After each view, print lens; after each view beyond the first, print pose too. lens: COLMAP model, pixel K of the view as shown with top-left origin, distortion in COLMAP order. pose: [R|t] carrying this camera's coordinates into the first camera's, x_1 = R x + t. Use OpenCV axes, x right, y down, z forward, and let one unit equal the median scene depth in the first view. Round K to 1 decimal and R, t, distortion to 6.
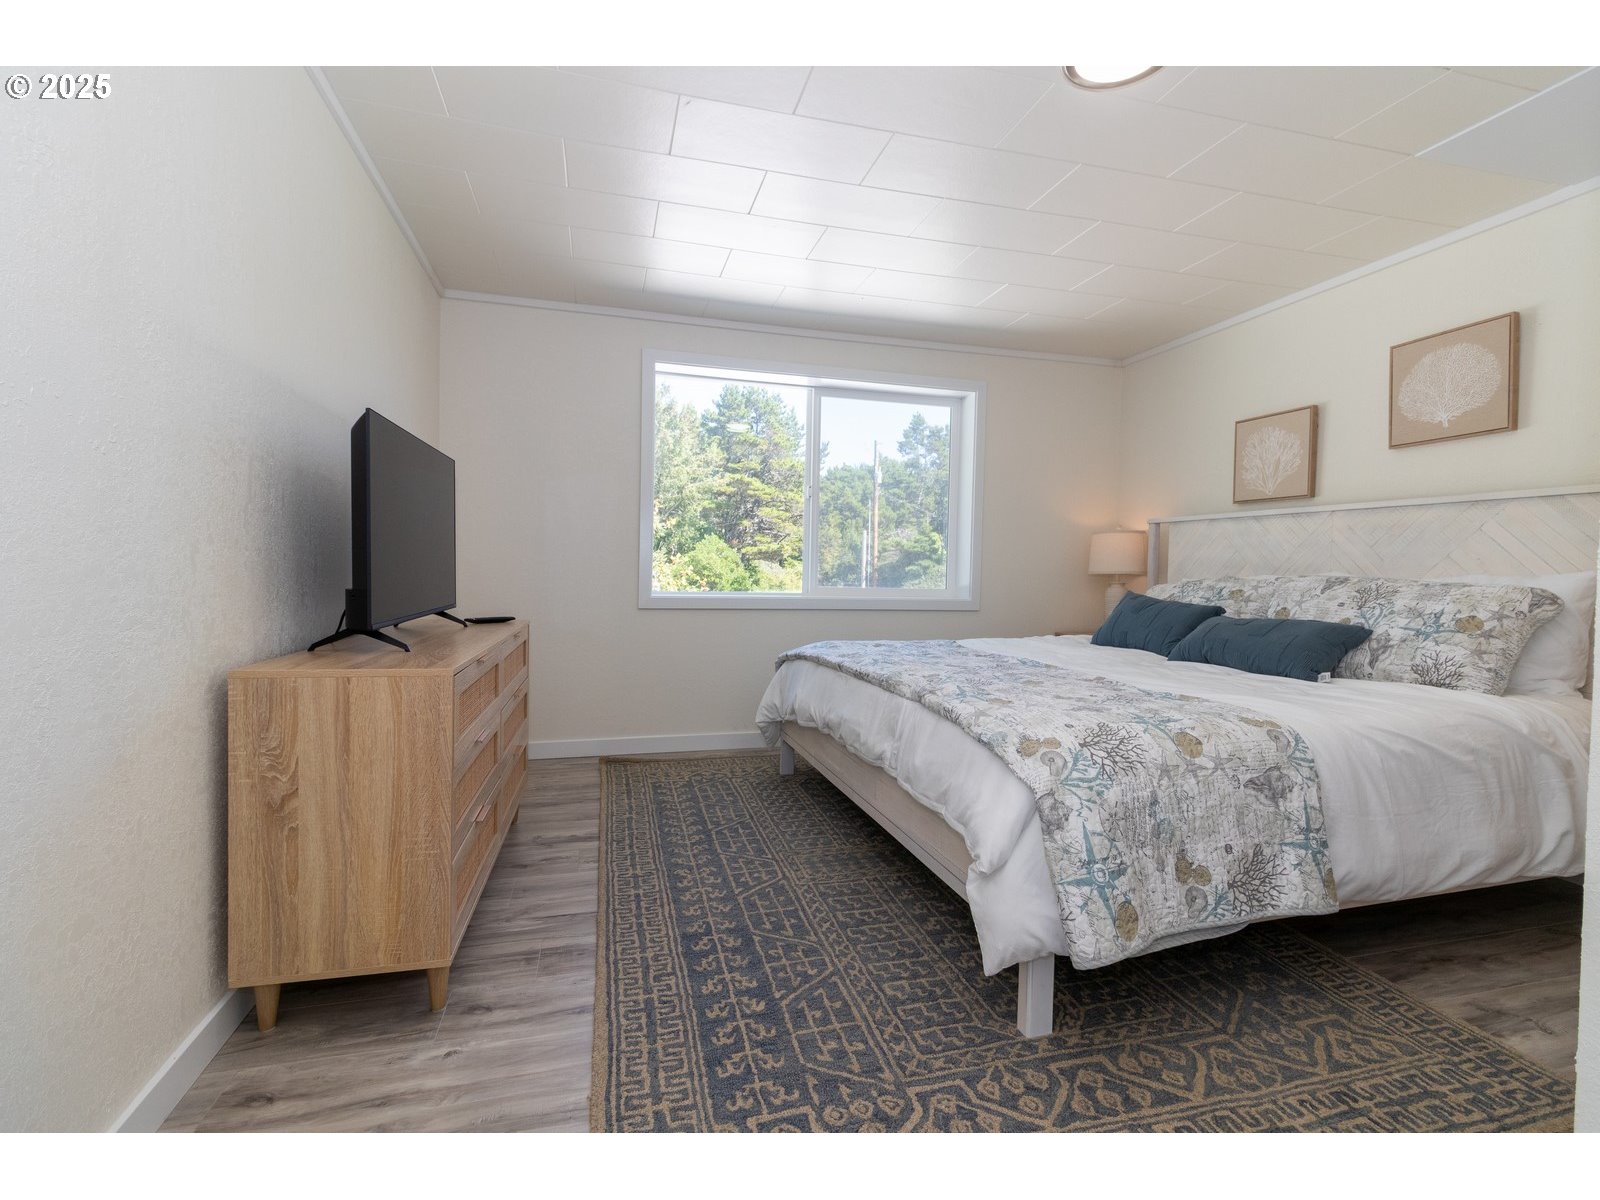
lens RADIAL K [[730.0, 0, 800.2], [0, 730.0, 590.3], [0, 0, 1]] dist [0.003754, 0.000162]
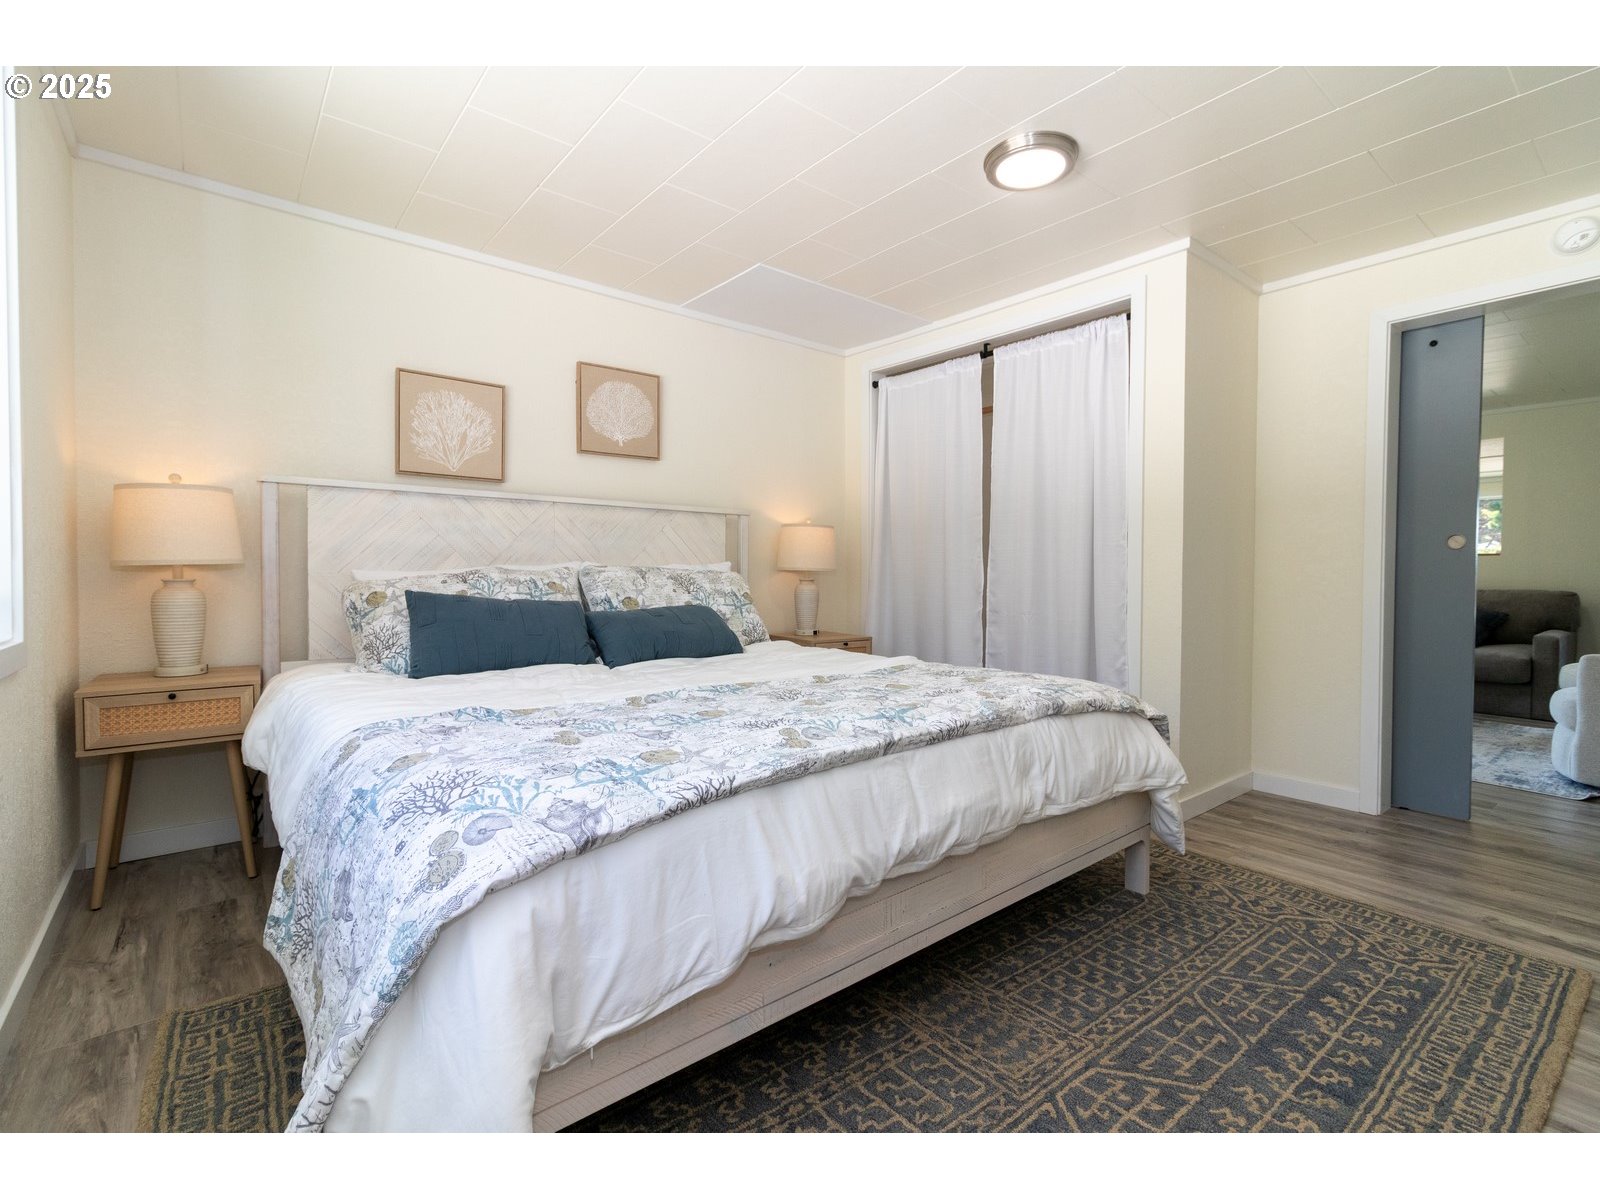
lens RADIAL K [[730.0, 0, 800.2], [0, 730.0, 590.3], [0, 0, 1]] dist [0.003754, 0.000162]
pose [[-0.399971, -0.044963, 0.915424, -0.549079], [0.013219, 0.998409, 0.054815, -0.056198], [-0.916433, 0.034025, -0.398740, 1.691136]]
